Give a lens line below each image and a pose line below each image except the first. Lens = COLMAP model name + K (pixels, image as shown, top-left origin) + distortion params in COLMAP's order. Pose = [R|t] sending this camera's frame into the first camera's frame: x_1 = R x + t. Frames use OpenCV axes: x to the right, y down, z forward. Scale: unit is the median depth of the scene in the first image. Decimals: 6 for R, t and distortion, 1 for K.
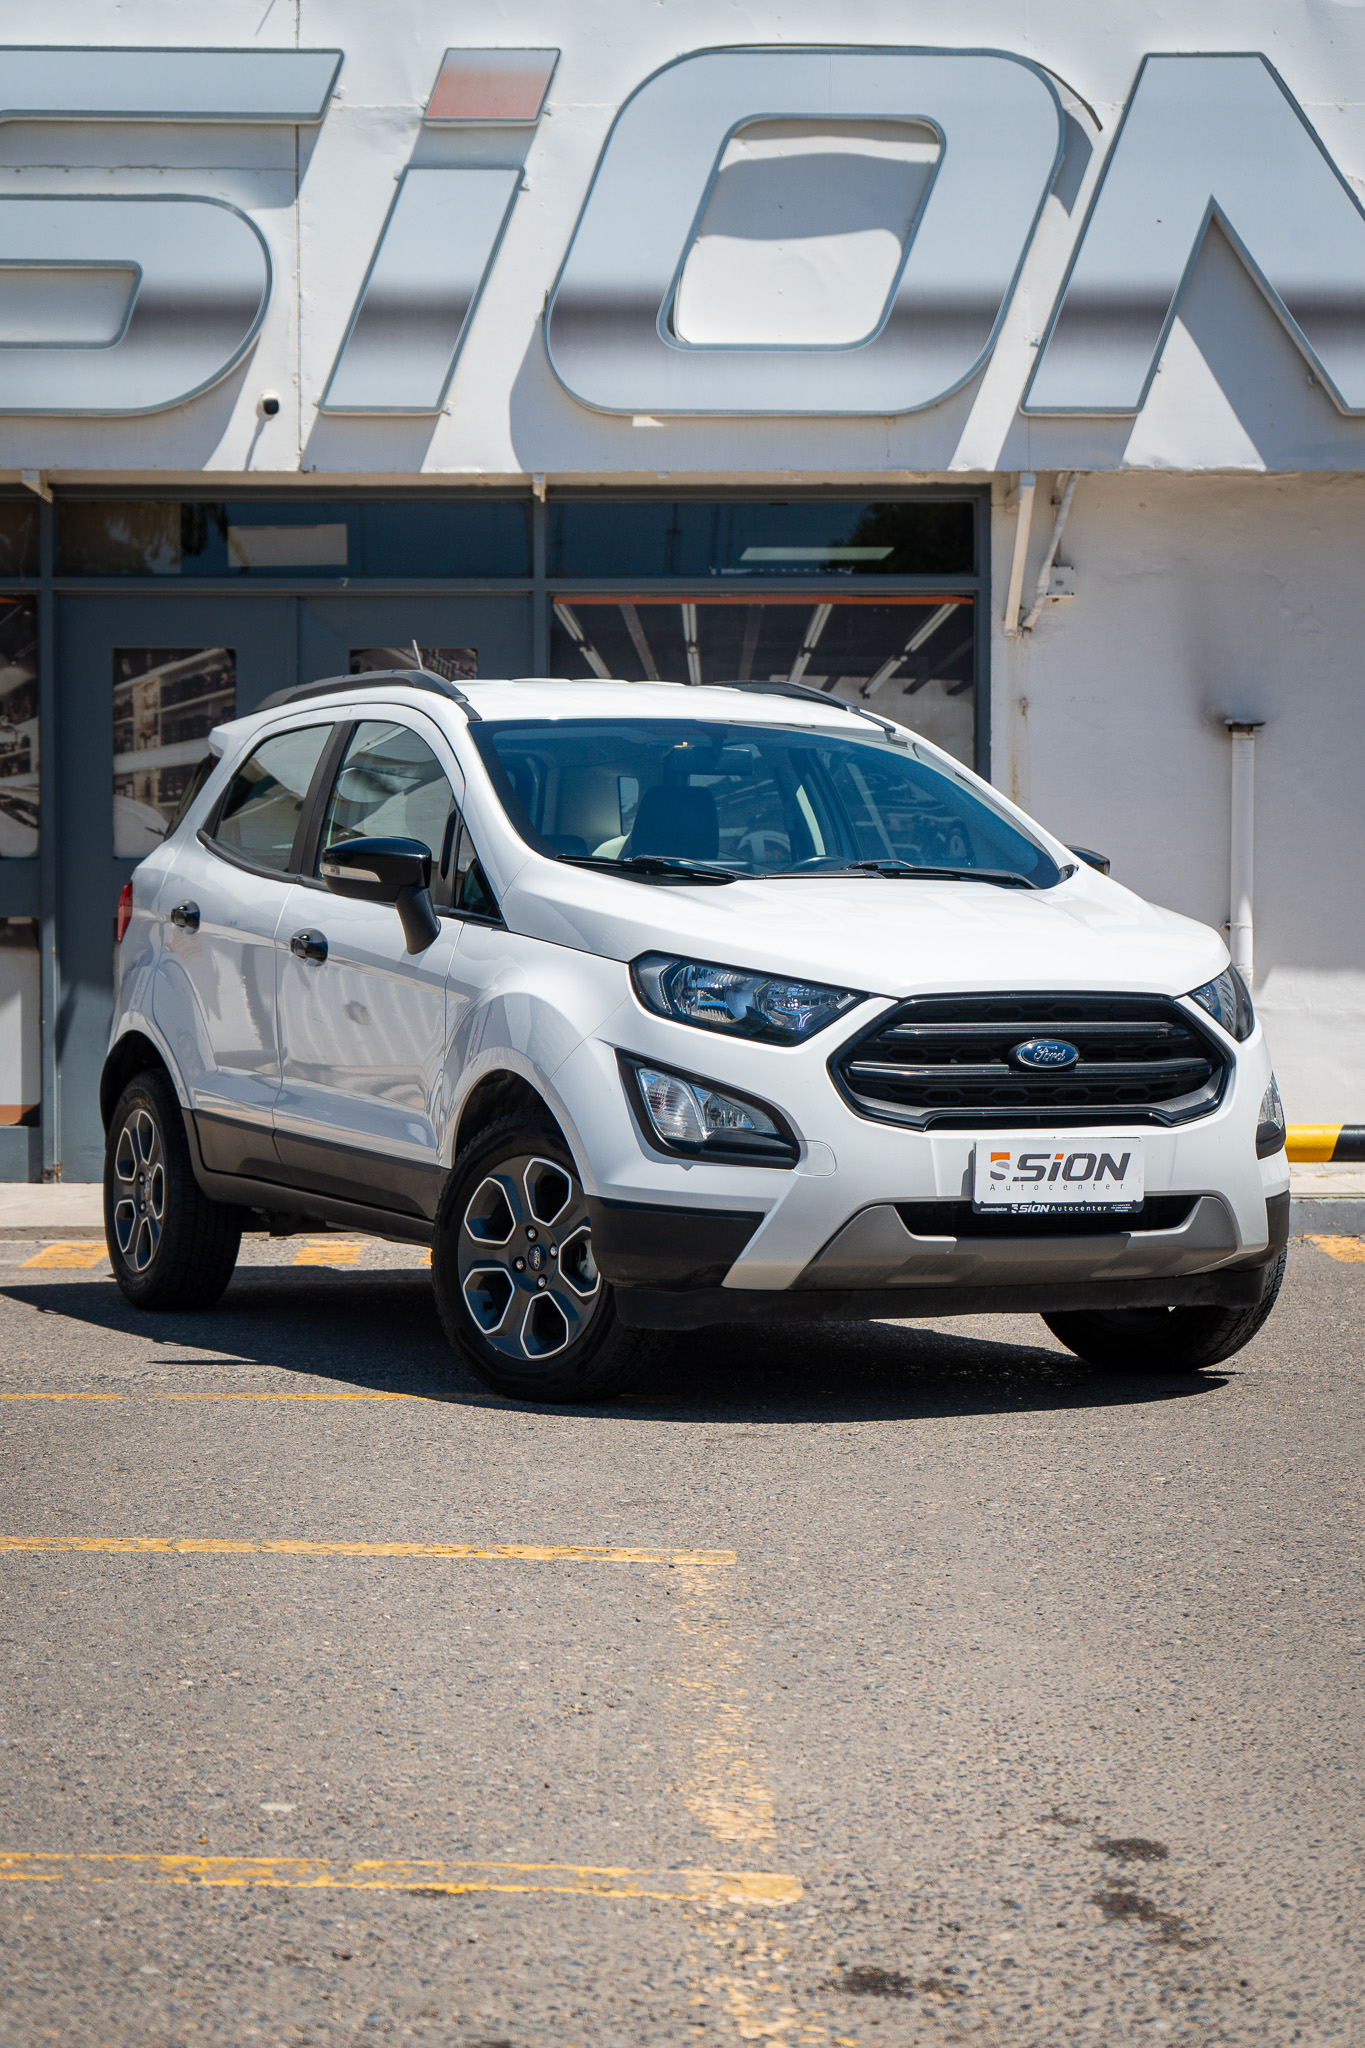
lens RADIAL K [[4005.7, 0, 683.6], [0, 4005.7, 1019.8], [0, 0, 1]] dist [-0.027113, 0.000000]
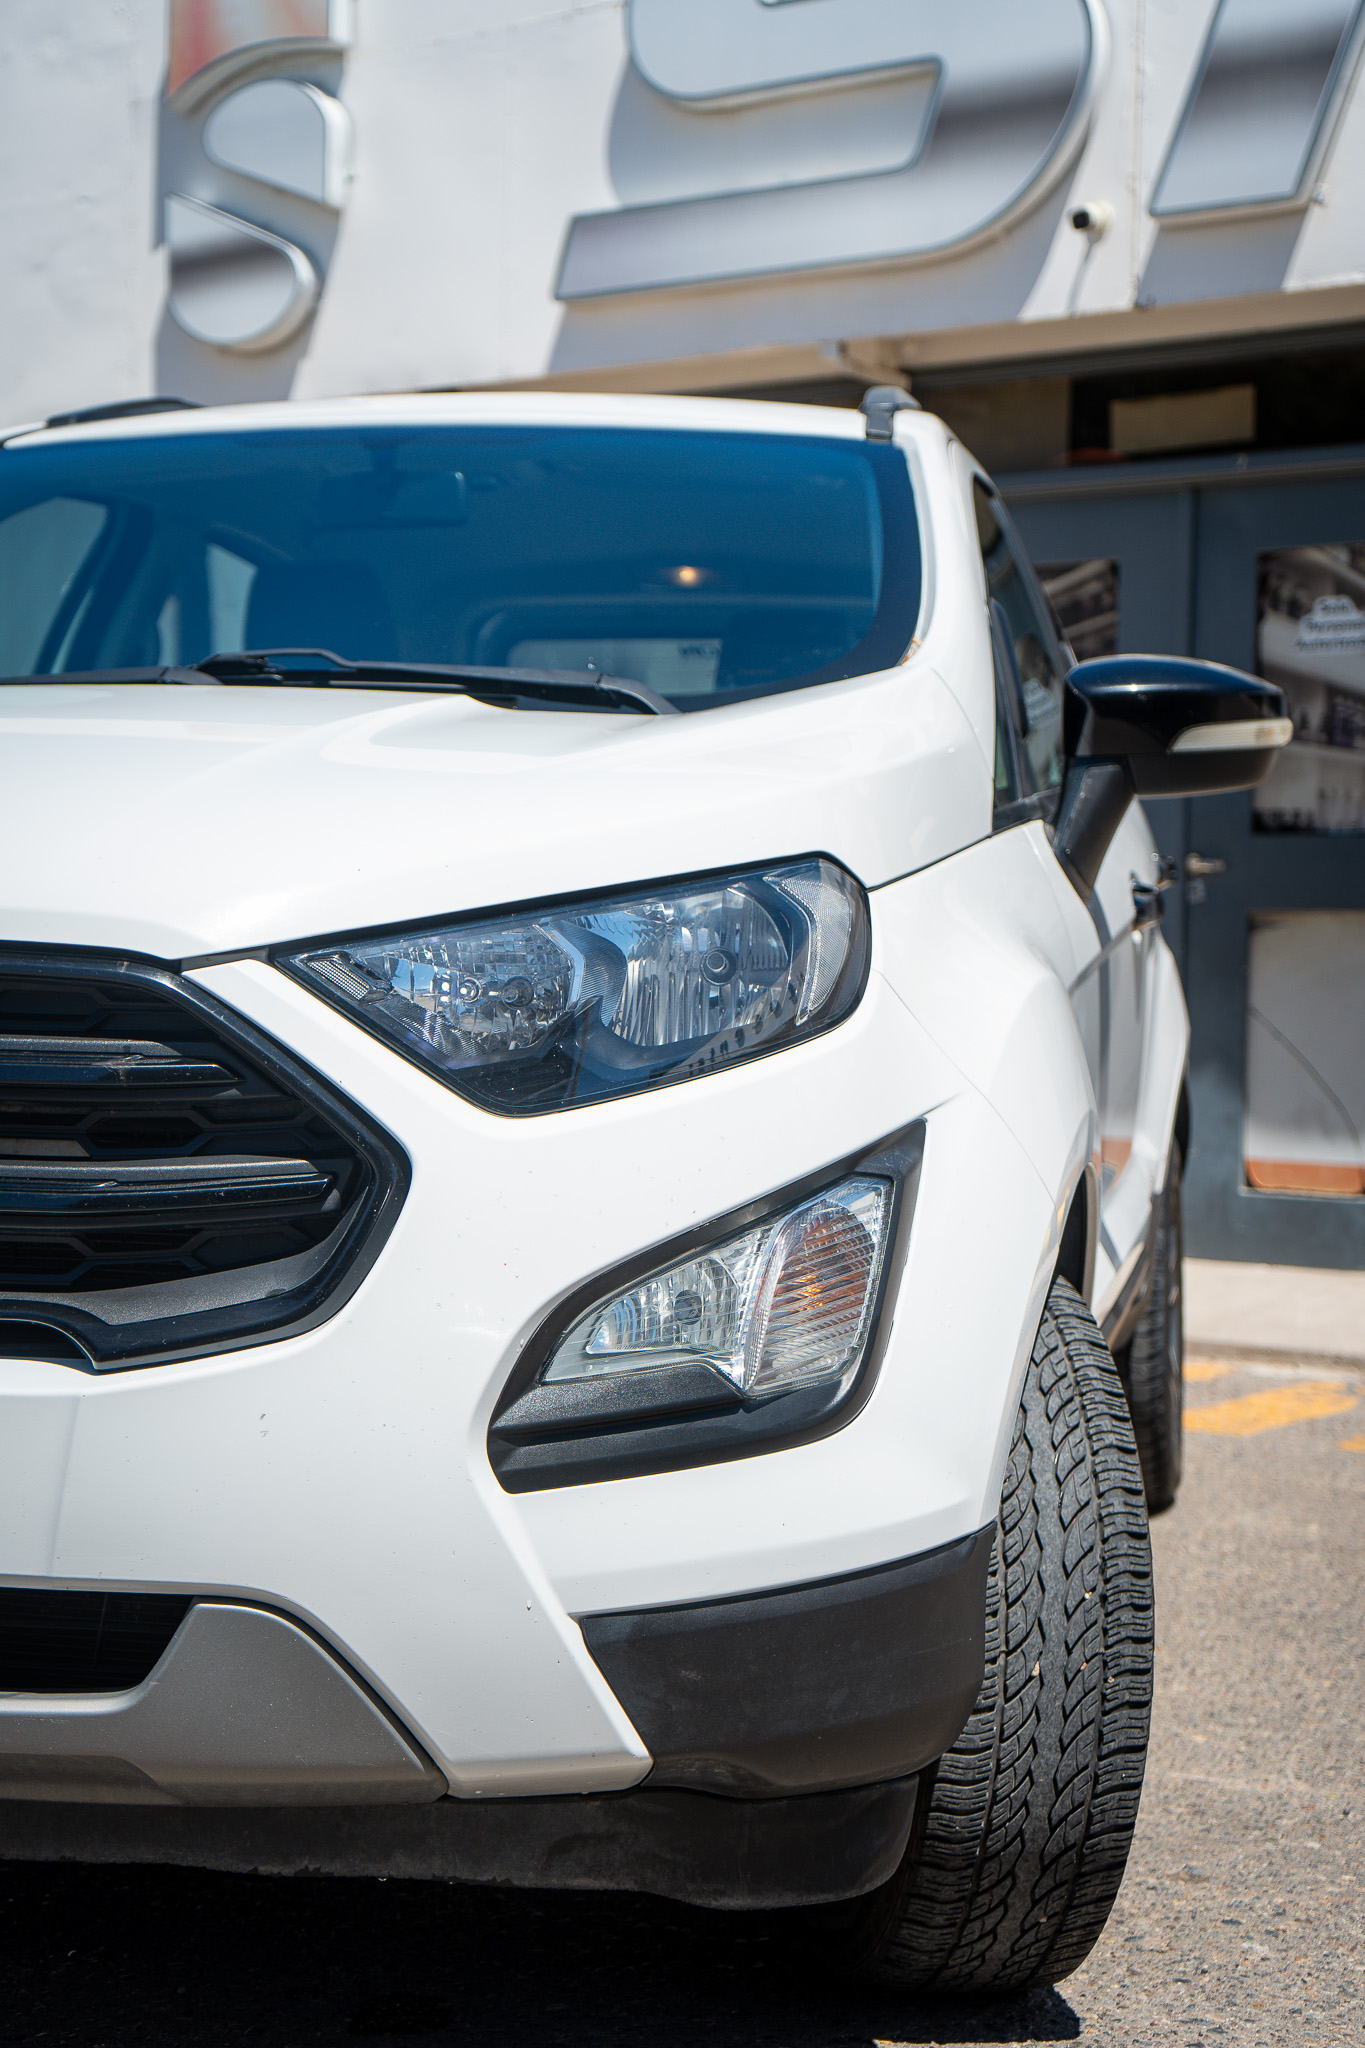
lens RADIAL K [[3250.0, 0, 682.3], [0, 3250.0, 1029.0], [0, 0, 1]] dist [-0.012740, 0.000000]
pose [[0.832895, 0.013634, -0.553263, 0.178506], [-0.018503, 0.999824, -0.003216, -0.000150], [0.553122, 0.012916, 0.833000, 0.483769]]
